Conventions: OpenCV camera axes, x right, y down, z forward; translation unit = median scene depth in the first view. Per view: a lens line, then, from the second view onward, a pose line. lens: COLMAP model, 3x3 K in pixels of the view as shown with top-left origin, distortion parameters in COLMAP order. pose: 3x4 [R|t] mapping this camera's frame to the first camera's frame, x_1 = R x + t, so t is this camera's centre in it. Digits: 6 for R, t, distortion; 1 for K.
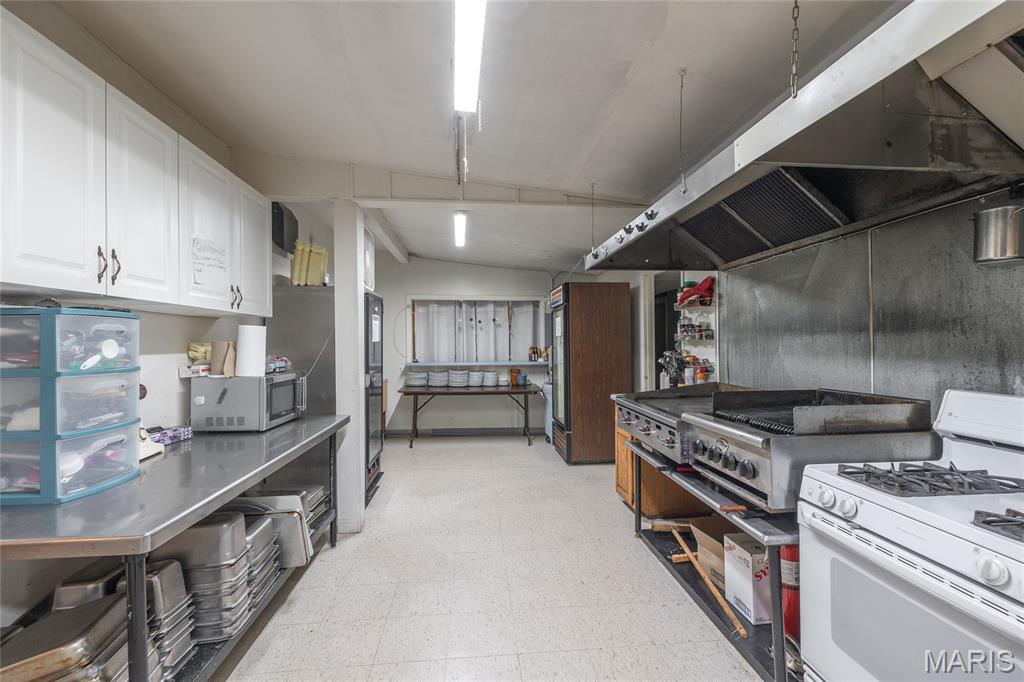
lens RADIAL K [[432.9, 0, 512.5], [0, 432.9, 340.5], [0, 0, 1]] dist [-0.005013, 0.000039]
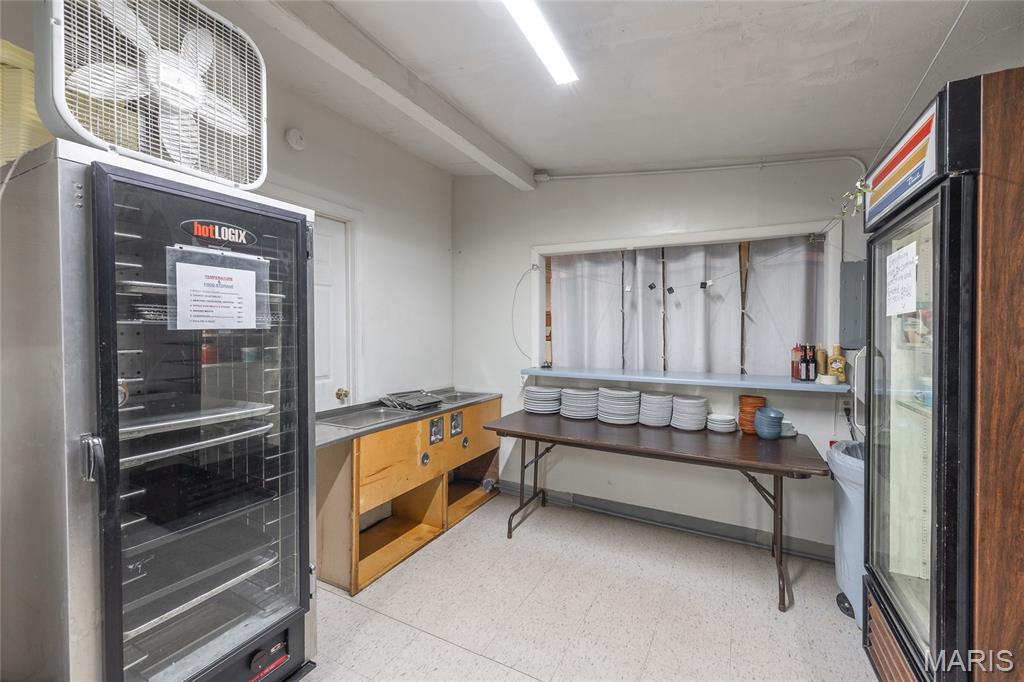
lens RADIAL K [[432.9, 0, 510.3], [0, 432.9, 338.9], [0, 0, 1]] dist [-0.005013, 0.000039]
pose [[0.842198, 0.019015, -0.538833, 0.033461], [-0.012114, 0.999793, 0.016348, 0.004728], [0.539032, -0.007241, 0.842254, 0.505856]]
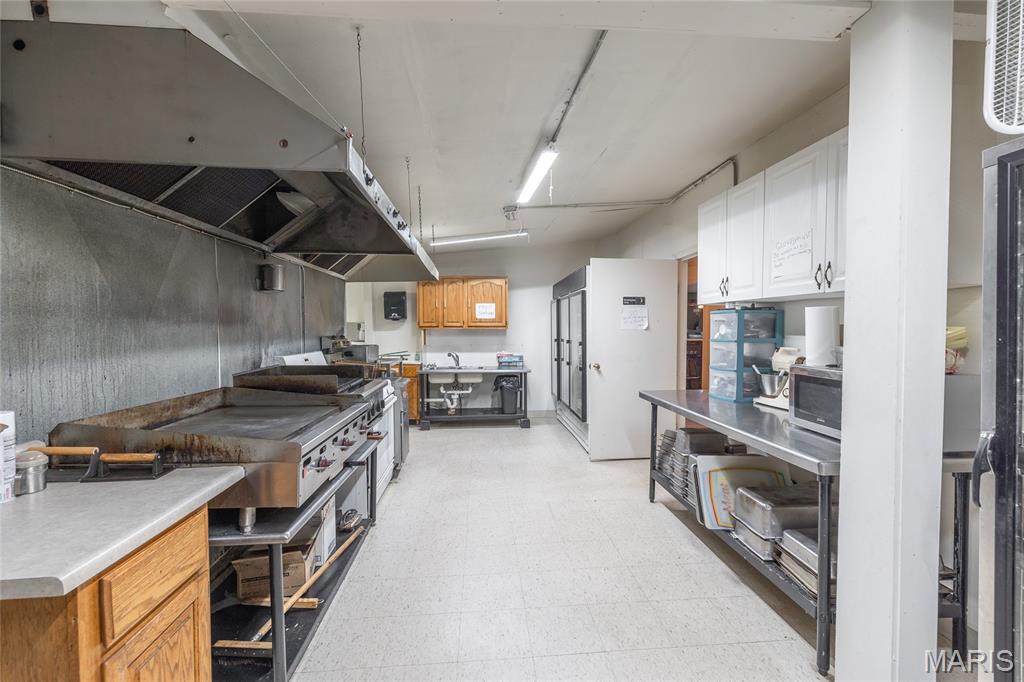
lens RADIAL K [[432.9, 0, 512.7], [0, 432.9, 339.2], [0, 0, 1]] dist [-0.005013, 0.000039]
pose [[-0.999886, 0.010183, 0.011184, -0.003706], [0.010447, 0.999663, 0.023770, 0.003914], [-0.010938, 0.023884, -0.999655, 1.924714]]
